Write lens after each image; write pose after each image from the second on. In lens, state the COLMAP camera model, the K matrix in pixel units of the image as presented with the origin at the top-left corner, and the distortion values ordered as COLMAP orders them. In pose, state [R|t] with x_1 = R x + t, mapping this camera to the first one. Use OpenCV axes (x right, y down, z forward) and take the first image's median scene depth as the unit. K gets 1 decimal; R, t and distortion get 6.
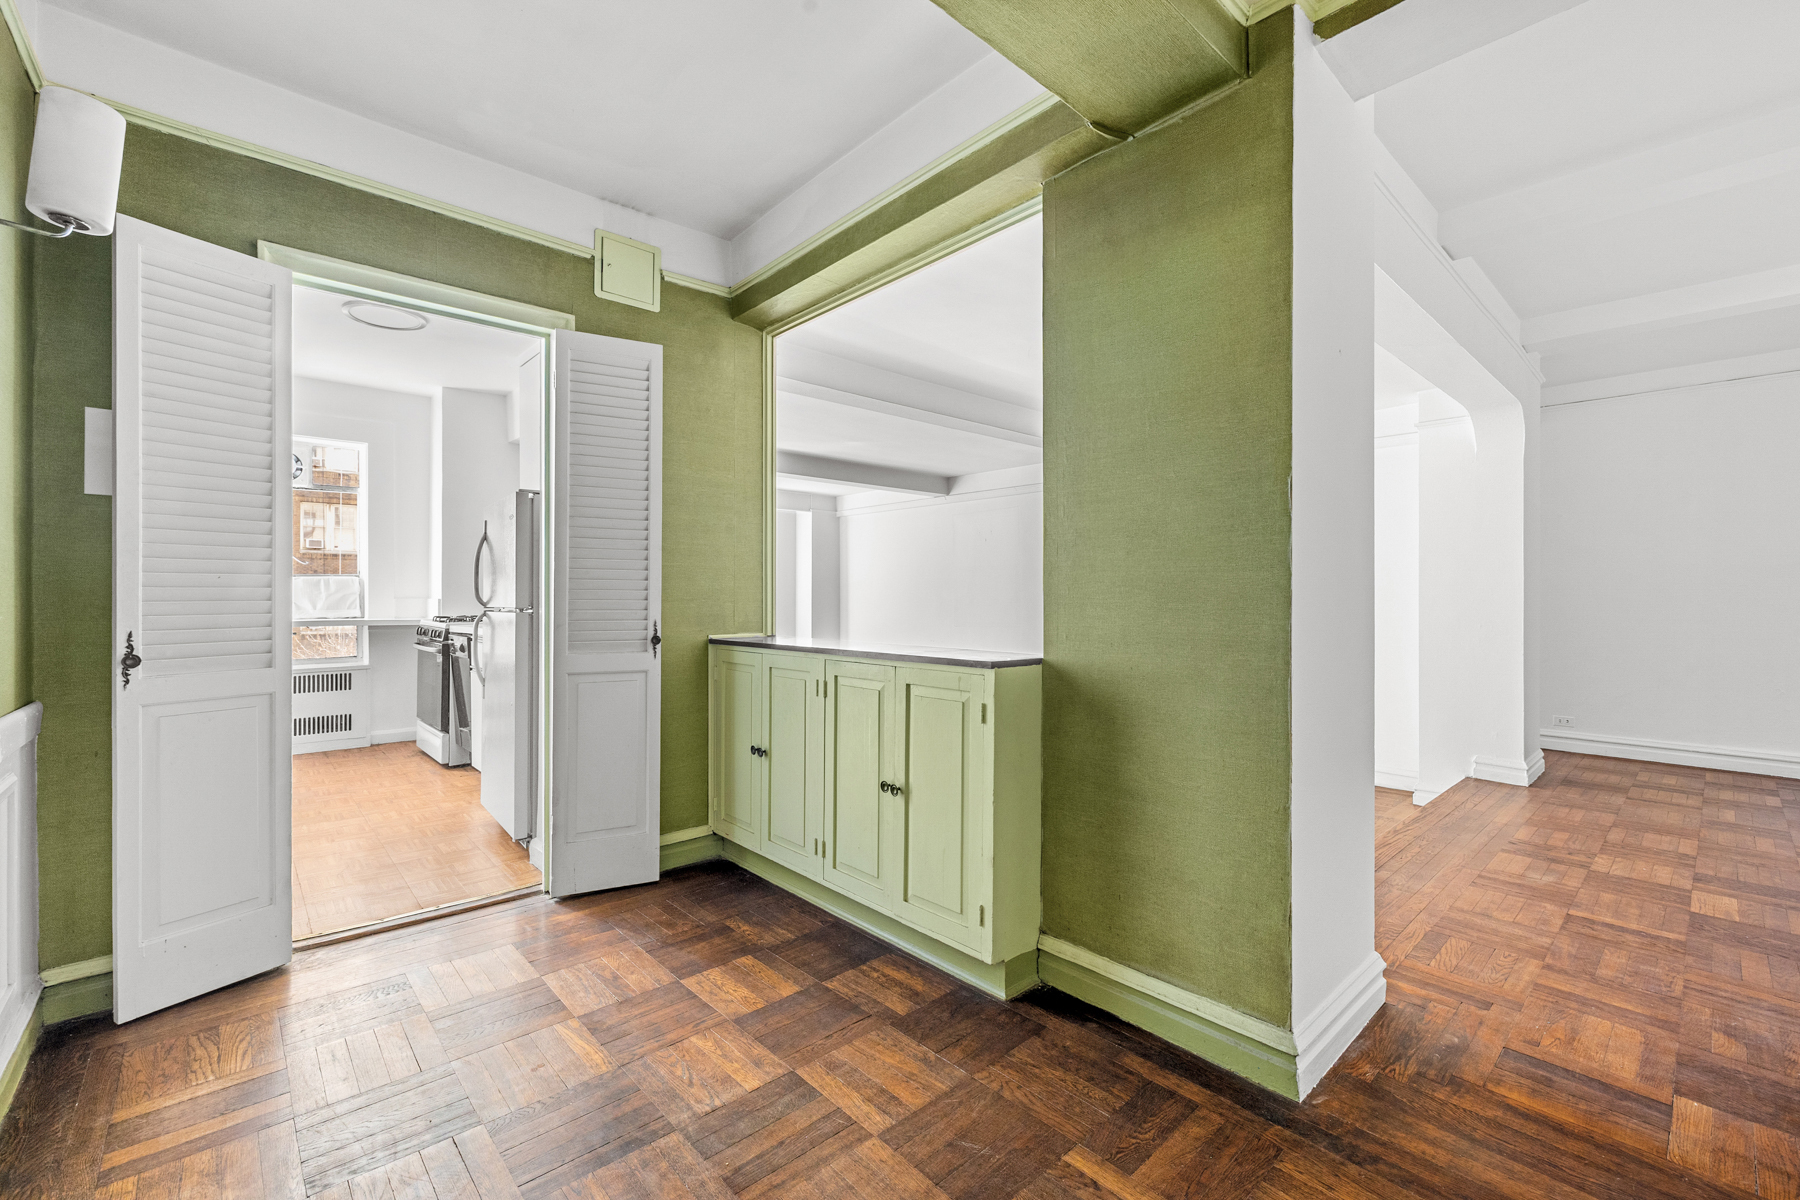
lens RADIAL K [[764.0, 0, 905.9], [0, 764.0, 596.1], [0, 0, 1]] dist [-0.000007, 0.000363]
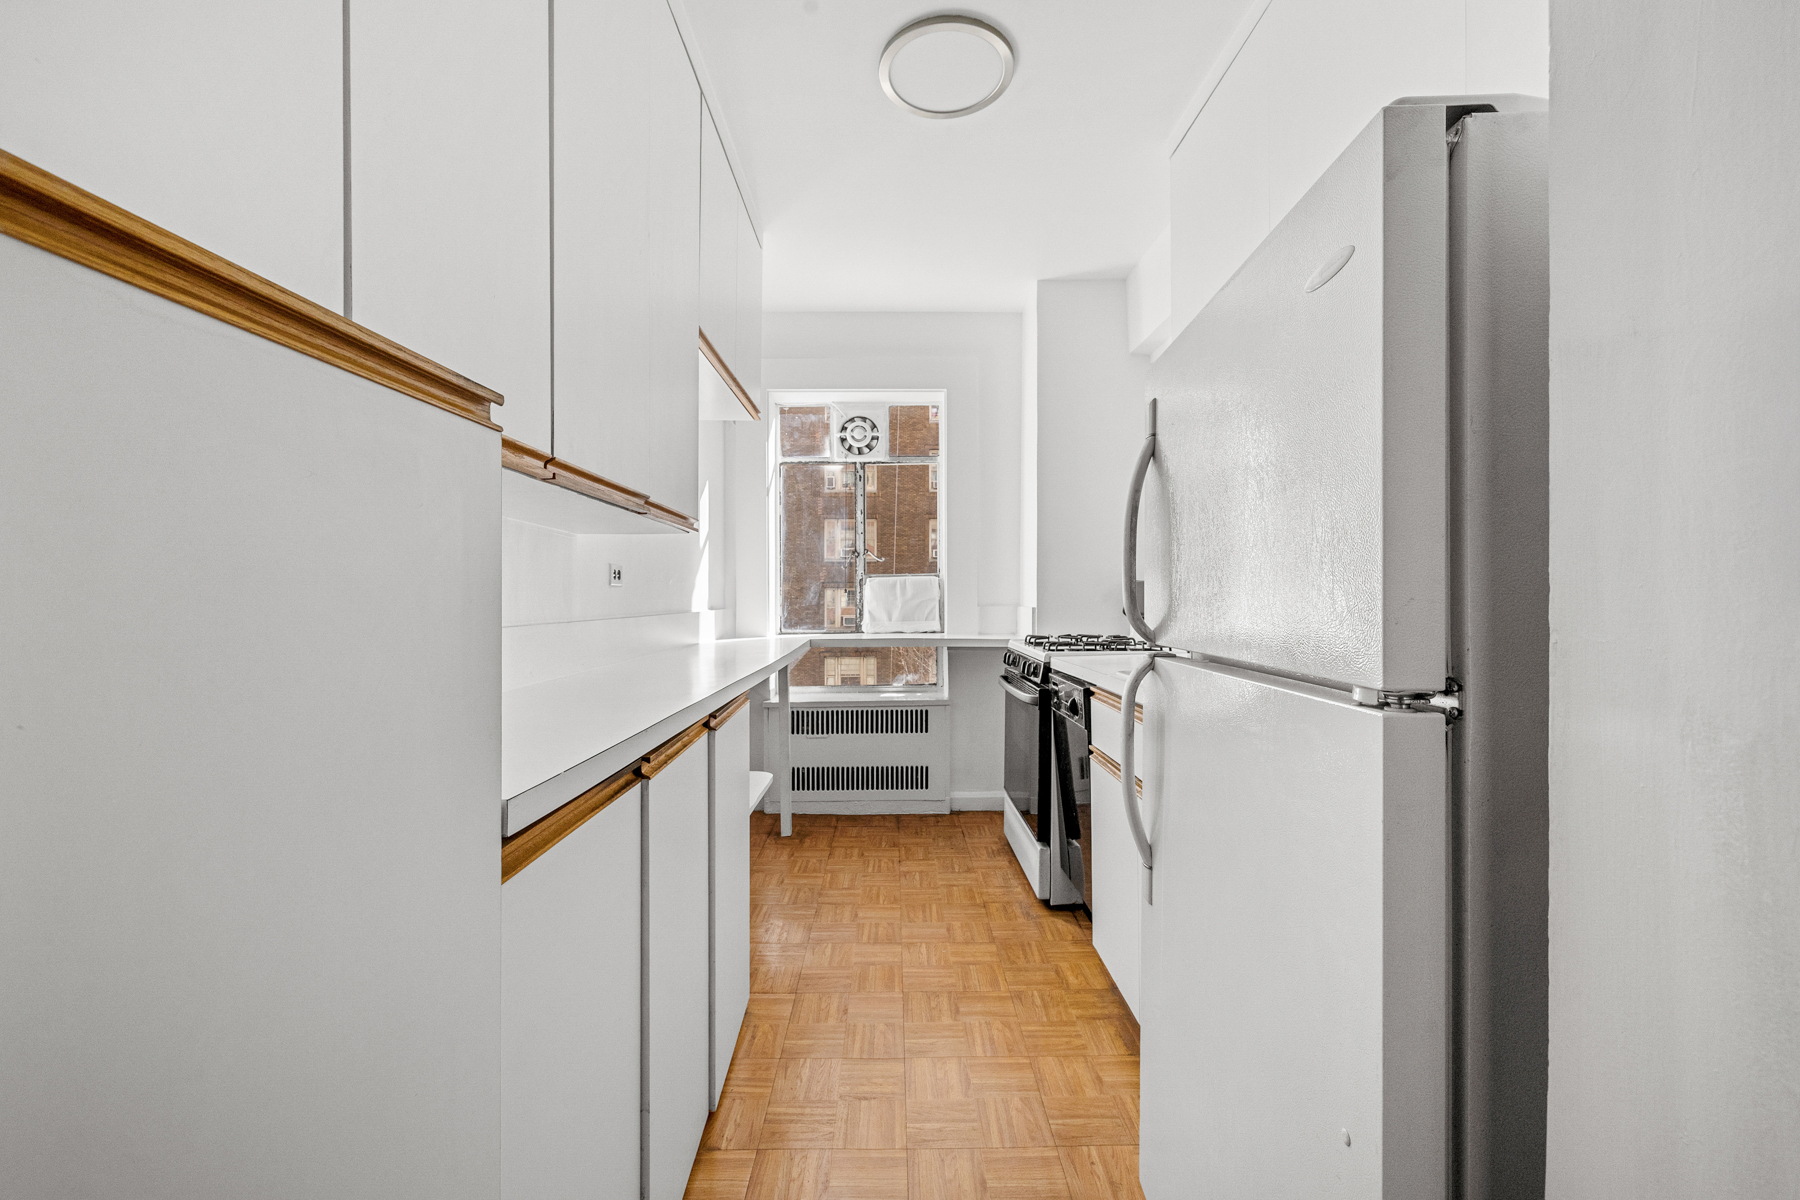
lens RADIAL K [[764.0, 0, 900.0], [0, 764.0, 597.9], [0, 0, 1]] dist [-0.000007, 0.000363]
pose [[0.754407, -0.001765, -0.656404, -0.287239], [0.004076, 0.999990, 0.001997, -0.007060], [0.656394, -0.004182, 0.754407, 0.463143]]
